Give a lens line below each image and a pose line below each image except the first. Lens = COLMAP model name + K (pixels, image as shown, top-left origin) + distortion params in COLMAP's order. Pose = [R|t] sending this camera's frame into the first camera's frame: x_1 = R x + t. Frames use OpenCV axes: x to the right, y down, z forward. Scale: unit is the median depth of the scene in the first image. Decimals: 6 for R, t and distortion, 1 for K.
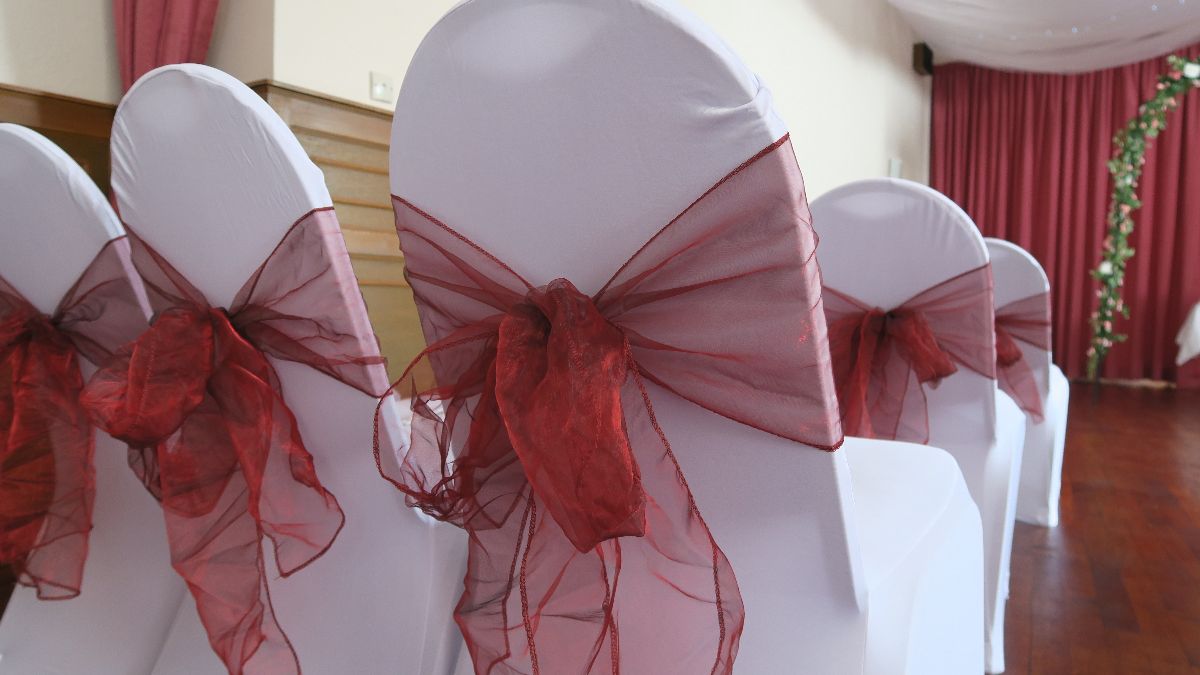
lens RADIAL K [[865.4, 0, 600.0], [0, 865.4, 337.5], [0, 0, 1]] dist [-0.004684, 0.028462]
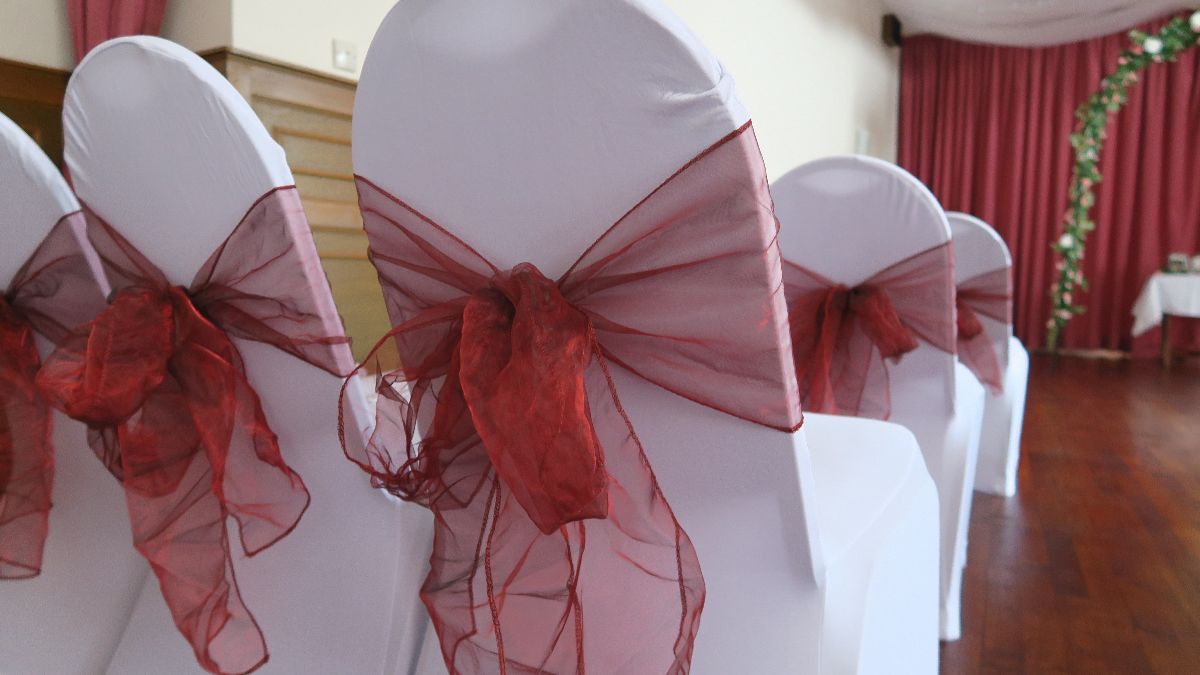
lens RADIAL K [[865.6, 0, 600.0], [0, 865.6, 337.5], [0, 0, 1]] dist [0.007756, 0.006672]
pose [[0.999357, -0.000176, 0.035843, 0.003693], [-0.001051, 0.999414, 0.034209, -0.010552], [-0.035828, -0.034224, 0.998772, -0.006097]]
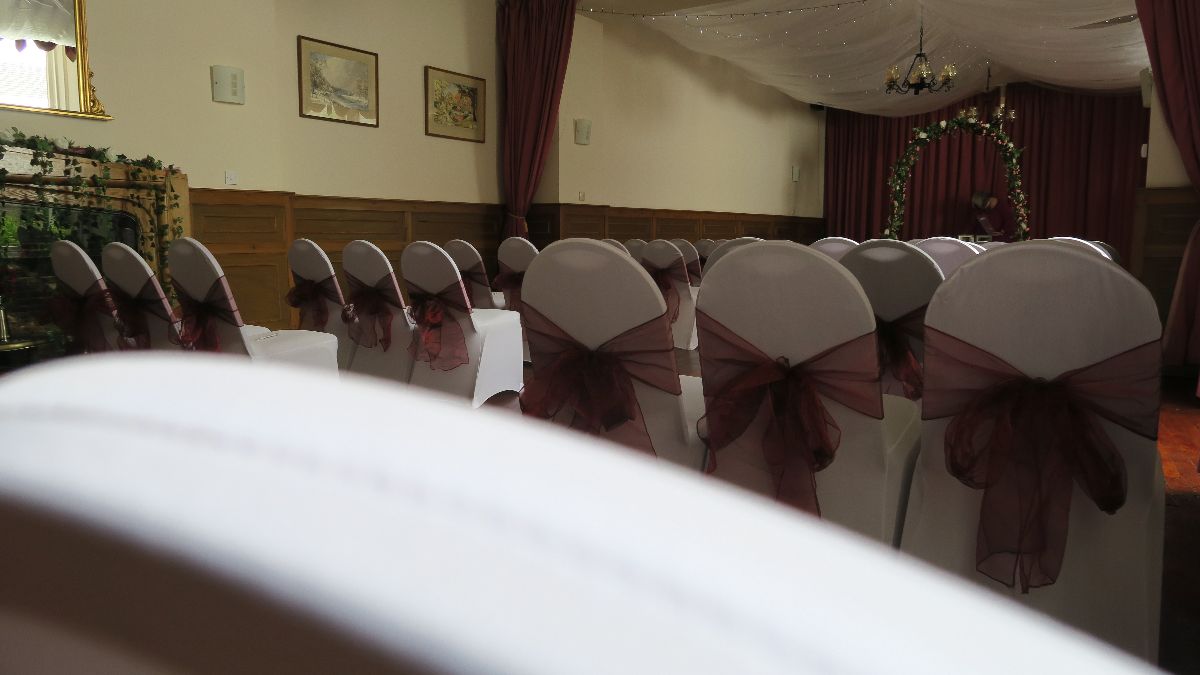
lens RADIAL K [[846.8, 0, 600.0], [0, 846.8, 337.5], [0, 0, 1]] dist [-0.035377, 0.025148]
pose [[0.999862, -0.016343, -0.002894, -0.641390], [0.016527, 0.996389, 0.083284, -0.065775], [0.001523, -0.083321, 0.996522, -7.578900]]
